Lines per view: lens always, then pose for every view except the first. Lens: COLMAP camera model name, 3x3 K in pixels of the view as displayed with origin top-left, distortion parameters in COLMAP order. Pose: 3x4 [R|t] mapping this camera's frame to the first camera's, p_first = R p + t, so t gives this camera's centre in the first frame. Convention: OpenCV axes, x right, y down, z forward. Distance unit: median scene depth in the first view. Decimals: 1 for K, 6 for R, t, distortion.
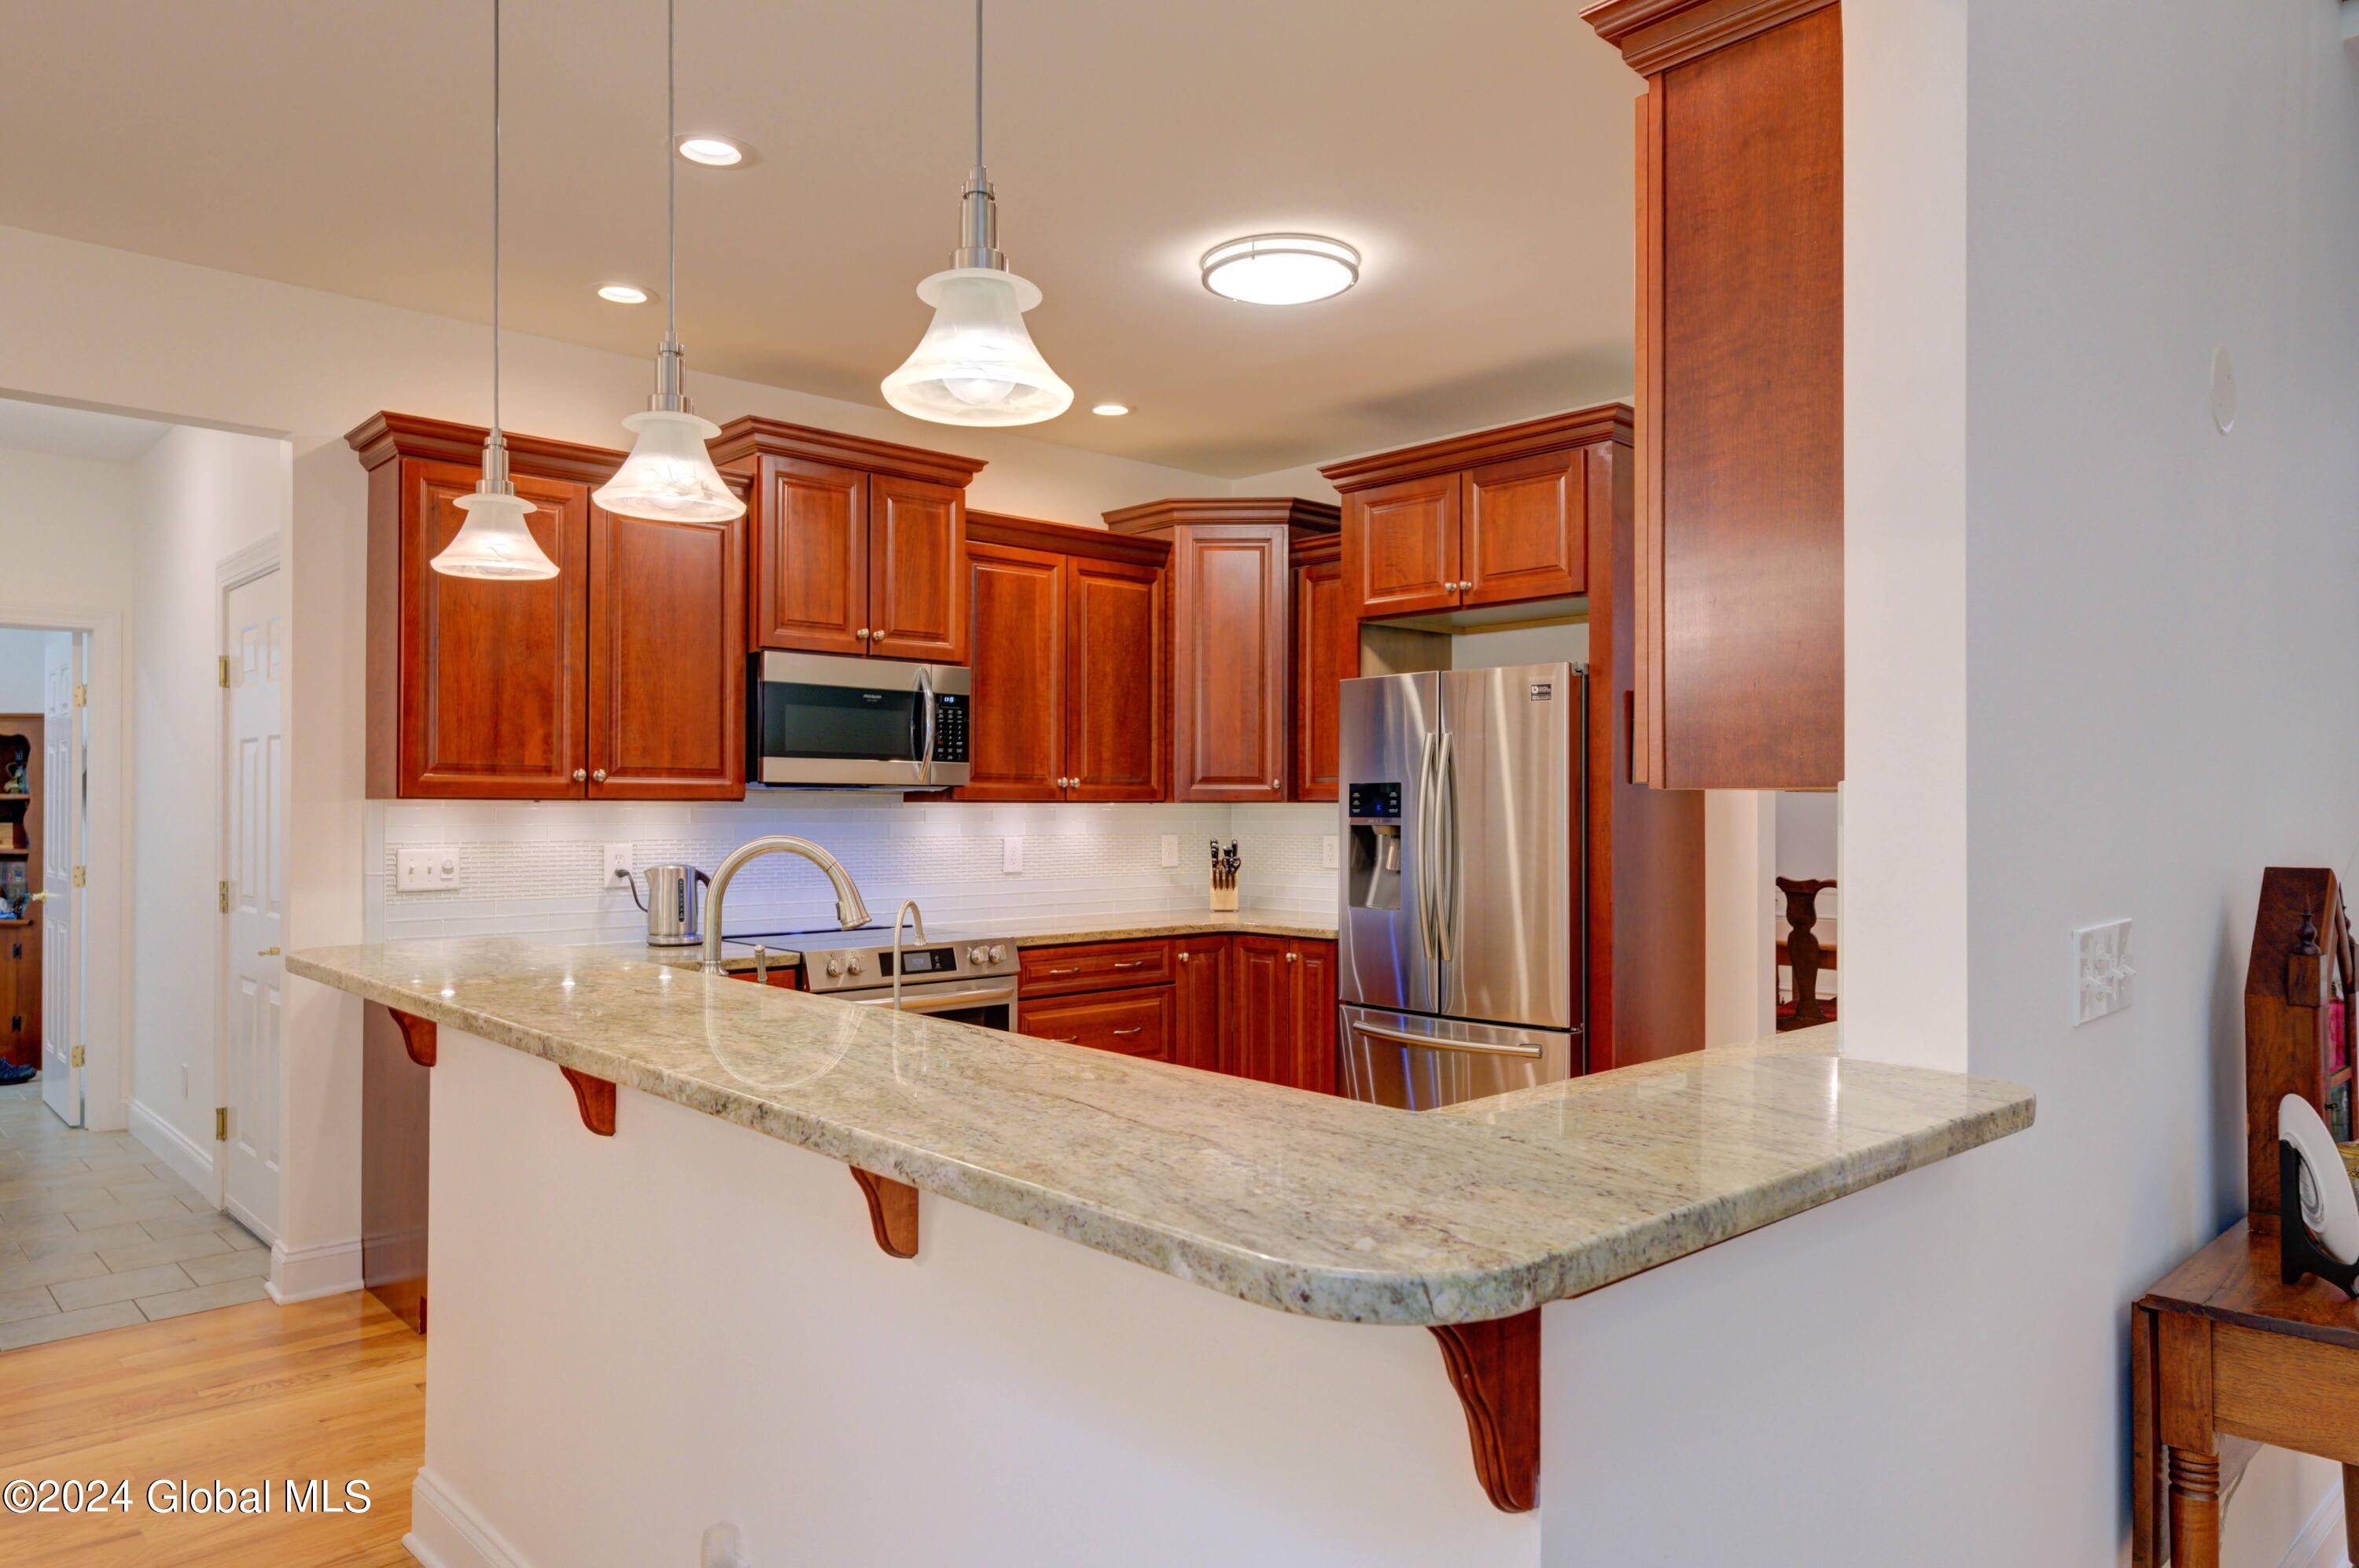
lens RADIAL K [[1514.0, 0, 1177.0], [0, 1514.0, 794.1], [0, 0, 1]] dist [0.008906, 0.001546]
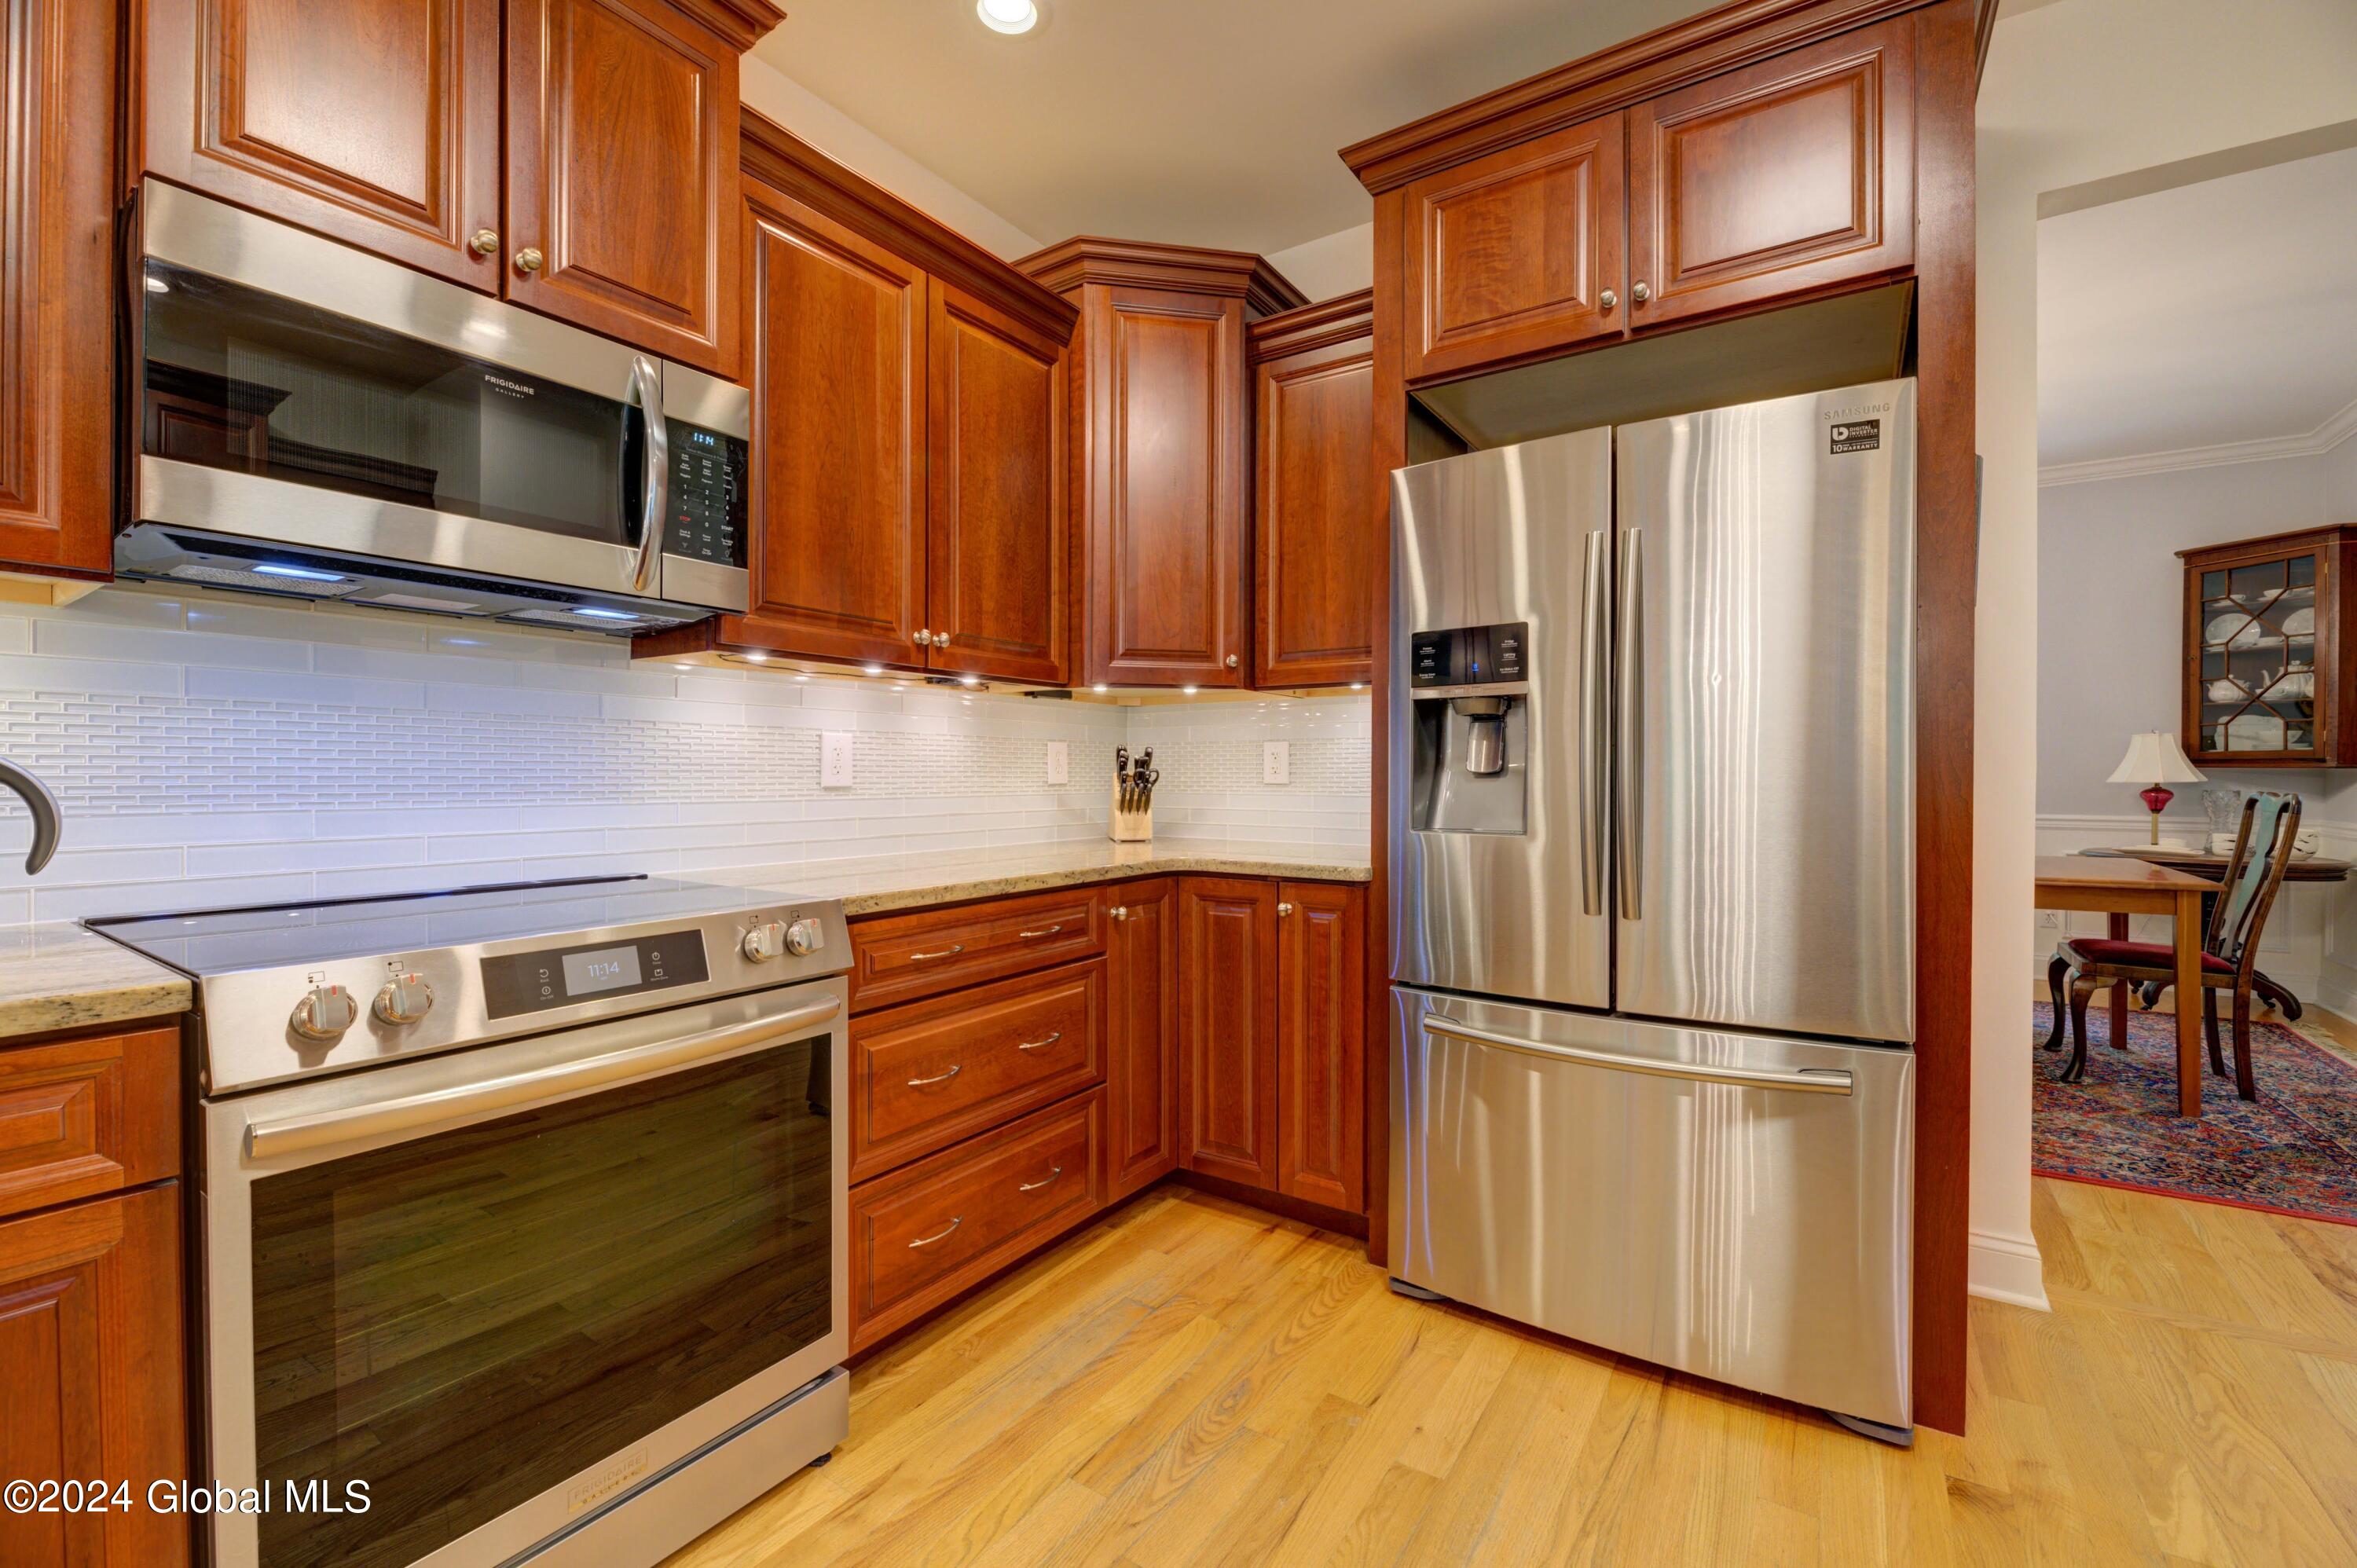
lens RADIAL K [[991.4, 0, 1216.4], [0, 991.4, 784.7], [0, 0, 1]] dist [-0.002351, -0.000490]
pose [[0.966395, -0.001539, 0.257057, -0.063788], [-0.003870, 0.999782, 0.020536, 0.043814], [-0.257033, -0.020840, 0.966178, 0.581408]]
